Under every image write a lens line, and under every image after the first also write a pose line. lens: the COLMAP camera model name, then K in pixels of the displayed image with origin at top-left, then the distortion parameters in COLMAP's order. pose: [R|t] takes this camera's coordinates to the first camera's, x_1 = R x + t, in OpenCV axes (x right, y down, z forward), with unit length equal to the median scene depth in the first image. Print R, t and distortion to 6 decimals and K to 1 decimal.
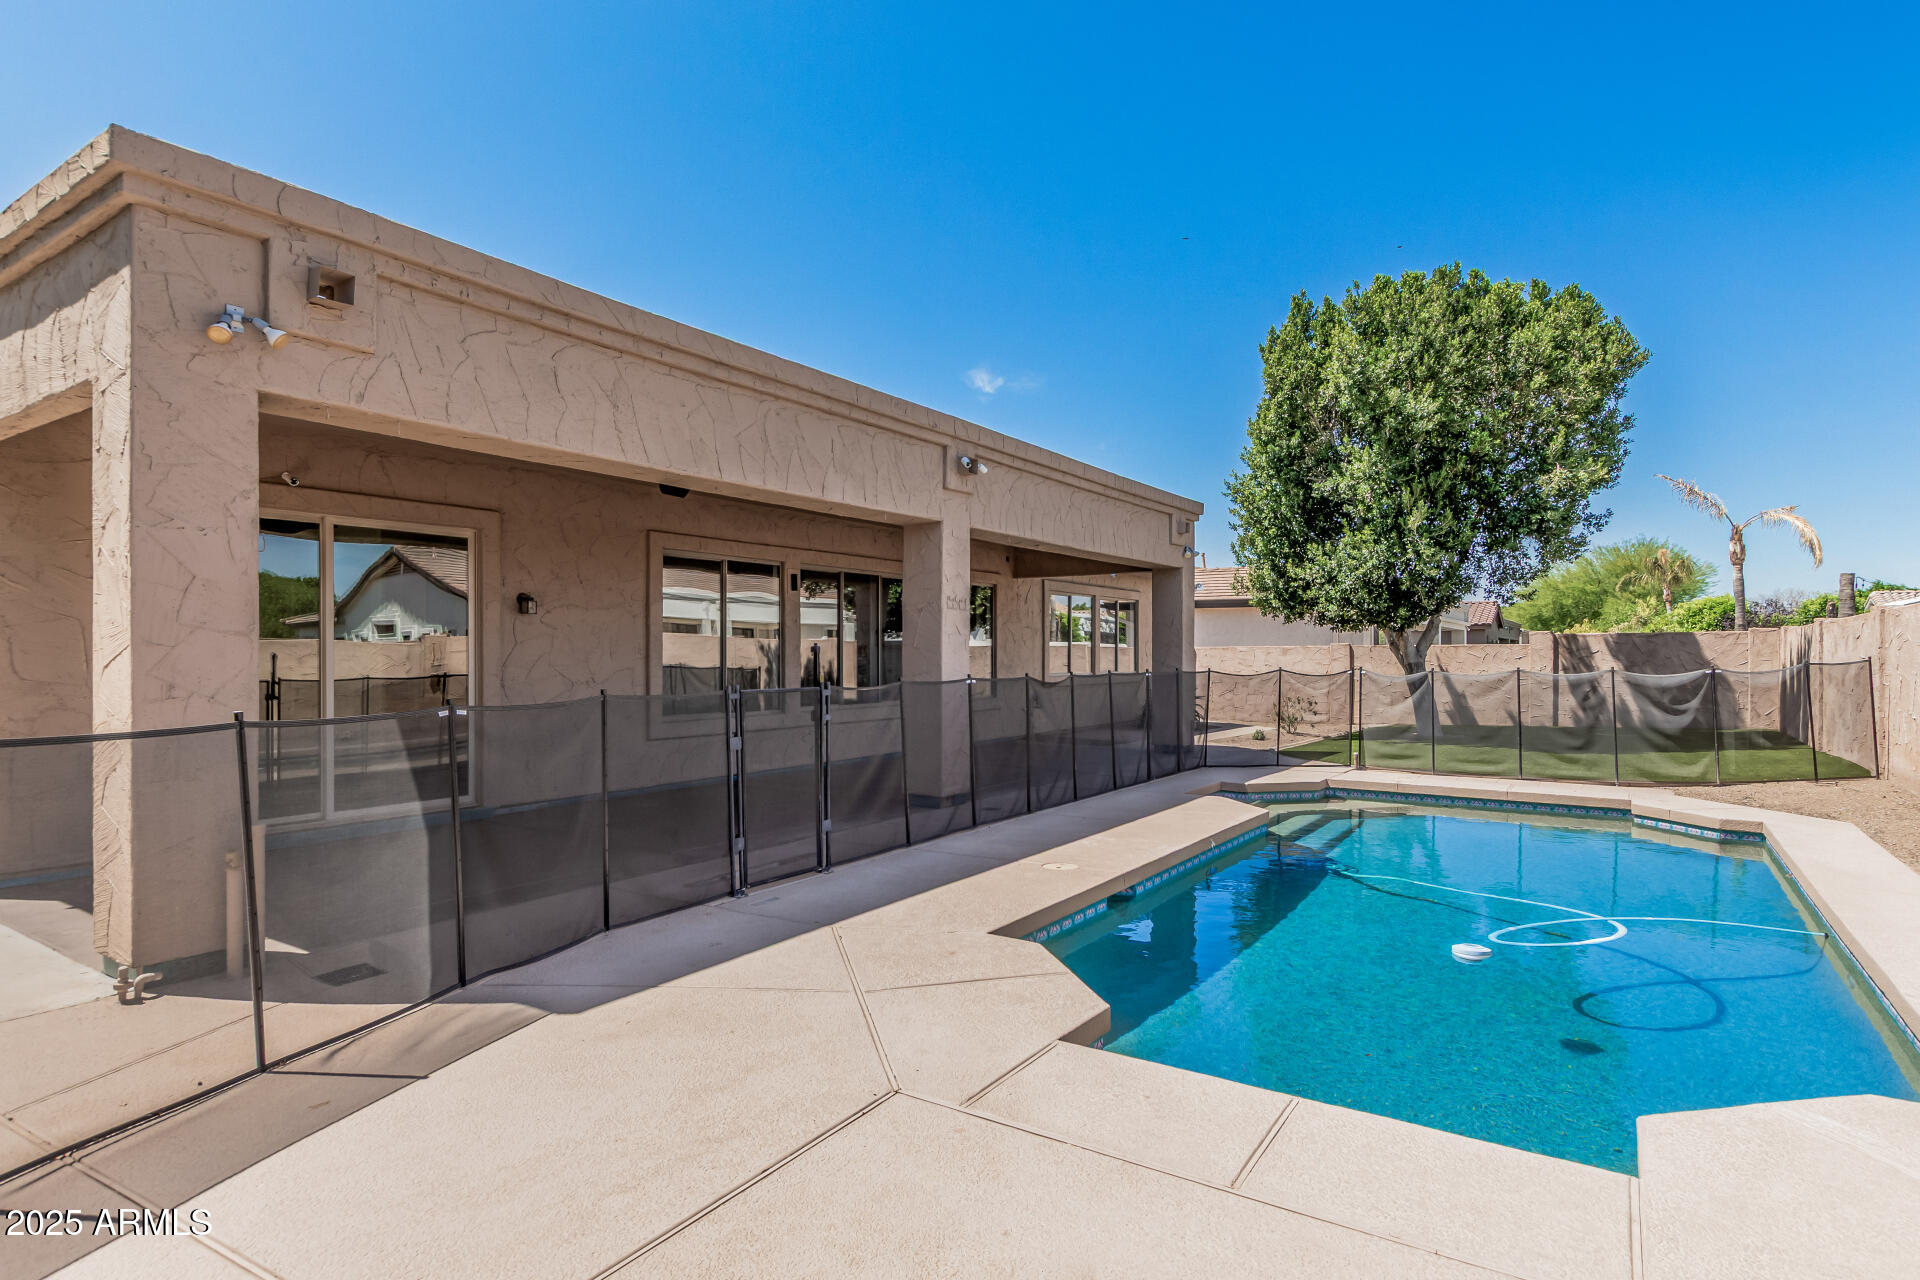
lens RADIAL K [[988.7, 0, 949.7], [0, 988.7, 650.4], [0, 0, 1]] dist [-0.000992, 0.000732]
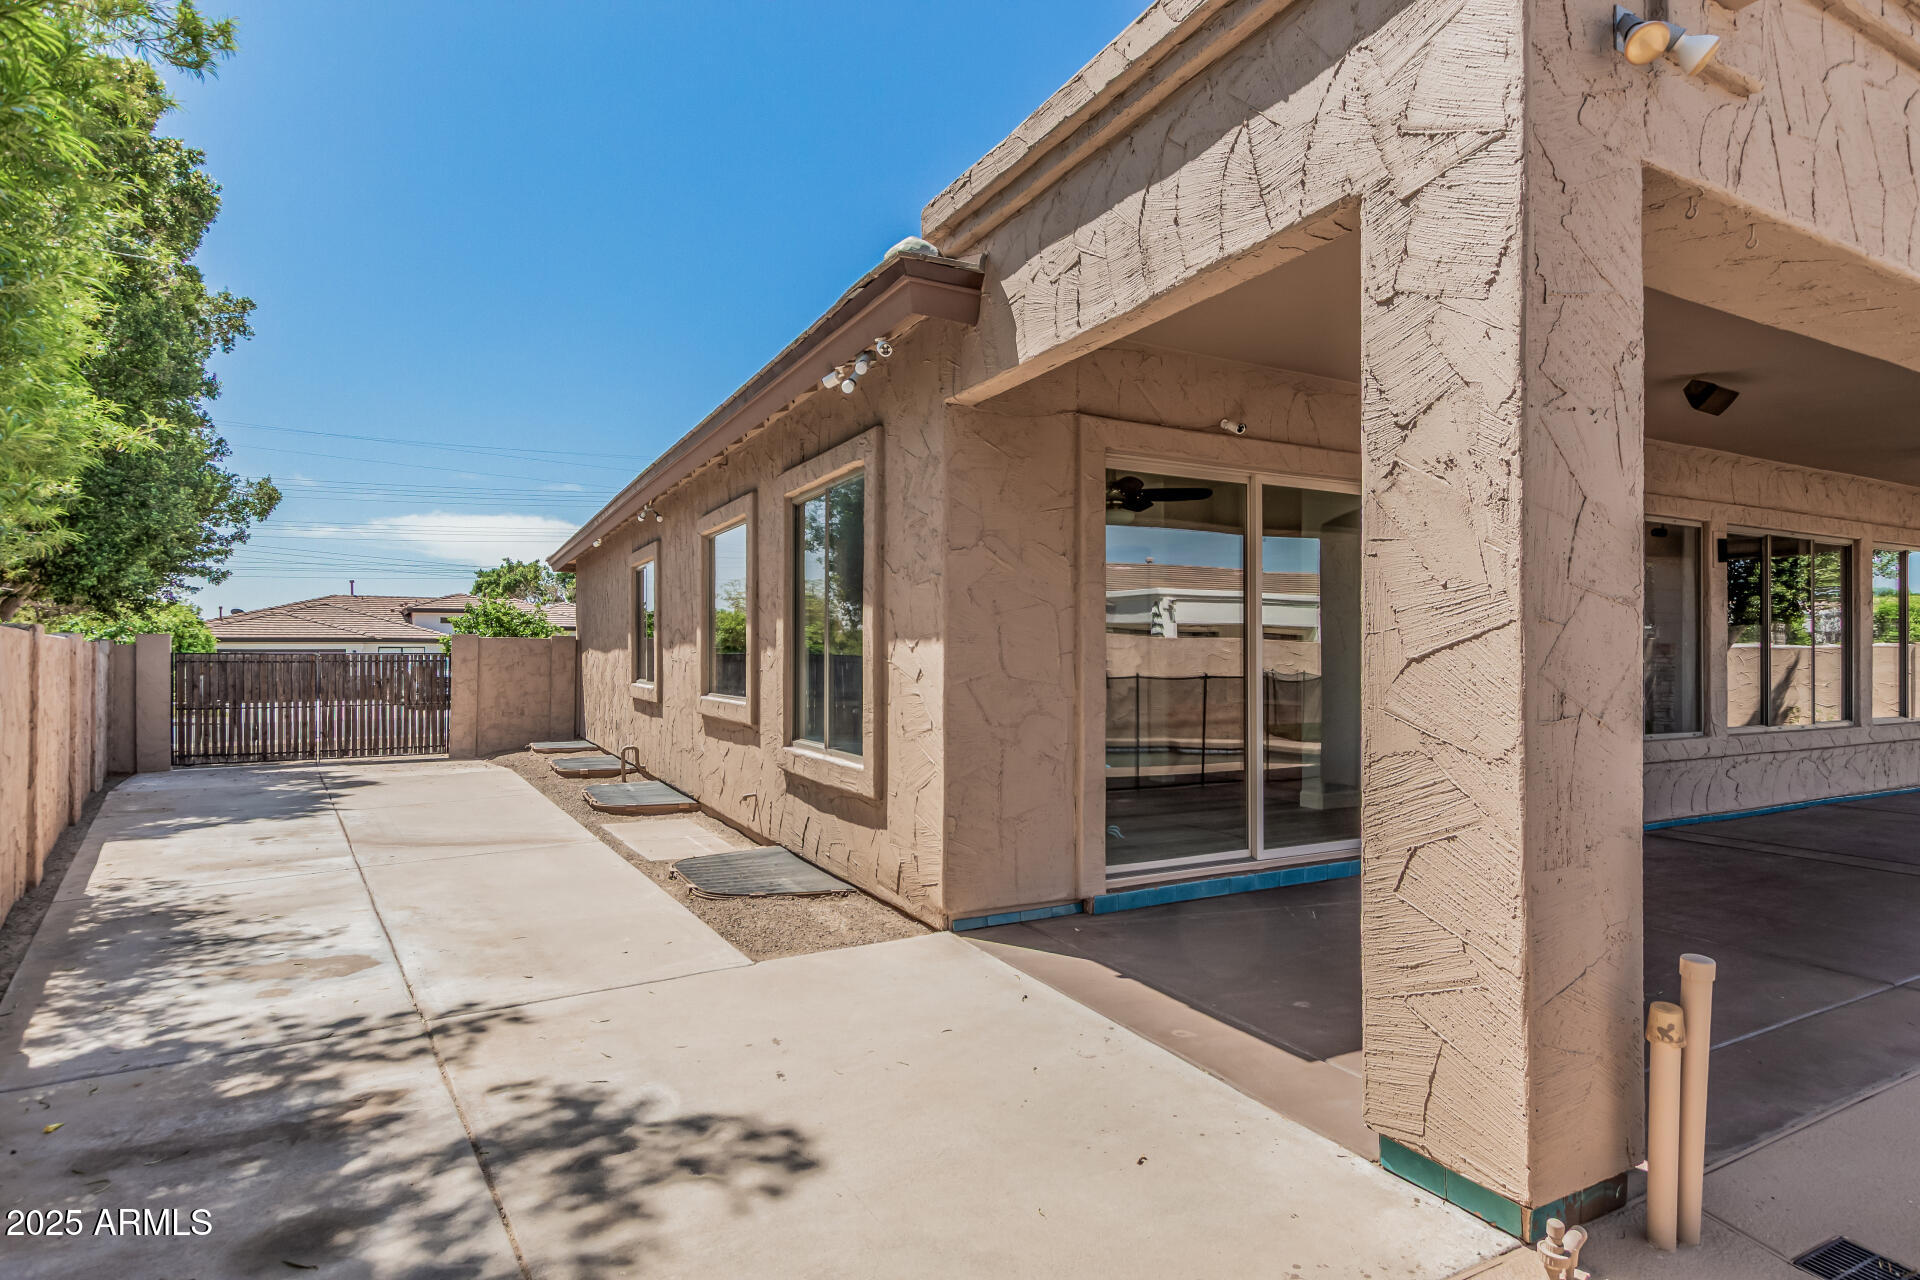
lens RADIAL K [[963.0, 0, 956.6], [0, 963.0, 651.5], [0, 0, 1]] dist [0.002878, 0.000632]
pose [[0.880378, 0.001183, -0.474271, -0.449354], [-0.001927, 0.999998, -0.001083, 0.006799], [0.474269, 0.001867, 0.880378, 0.198109]]
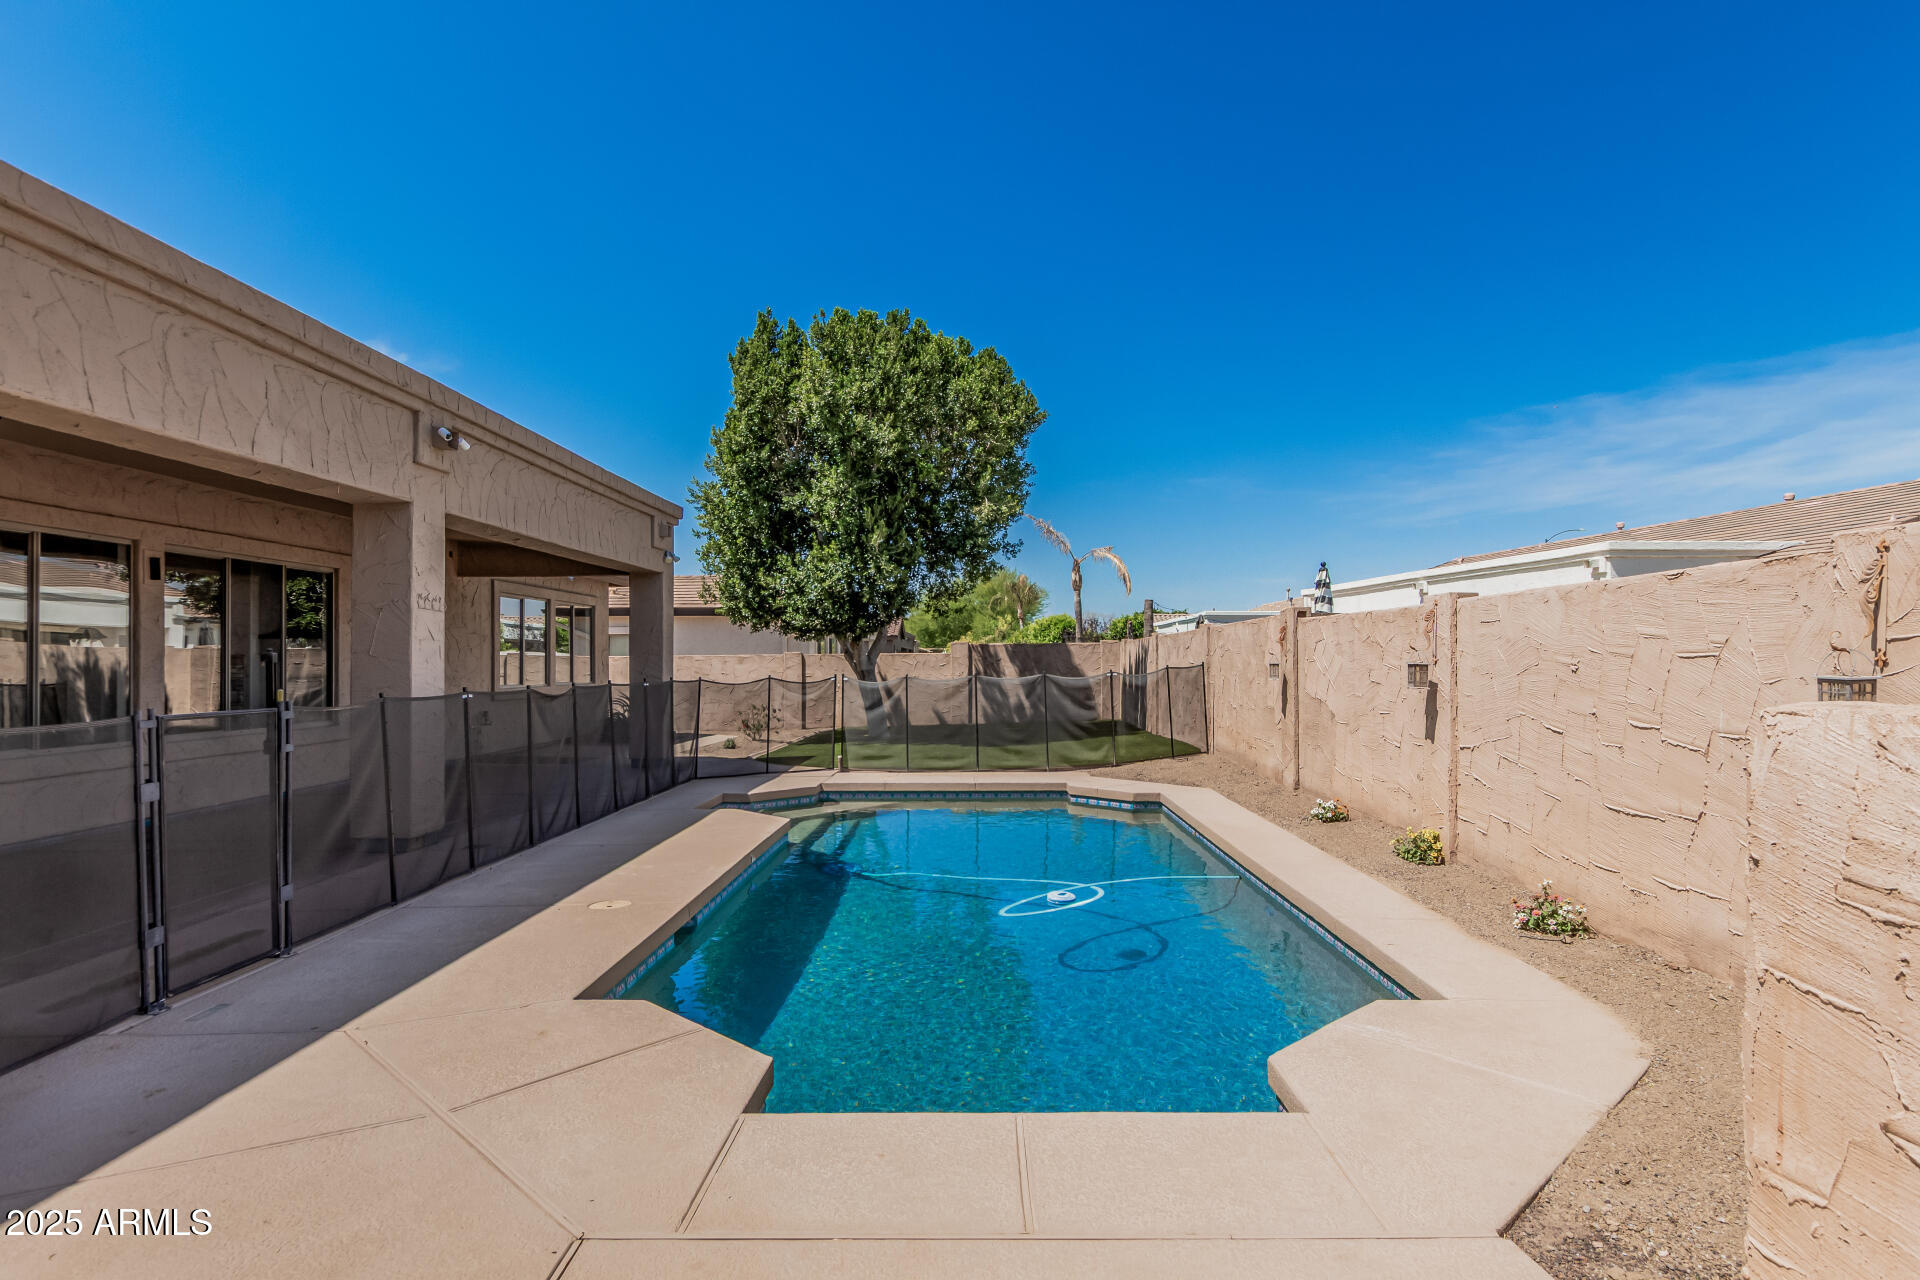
lens RADIAL K [[988.7, 0, 959.9], [0, 988.7, 652.6], [0, 0, 1]] dist [-0.000992, 0.000732]
pose [[0.841296, 0.000592, 0.540574, -0.071240], [0.003184, 0.999977, -0.006050, 0.001055], [-0.540565, 0.006811, 0.841274, 0.066314]]
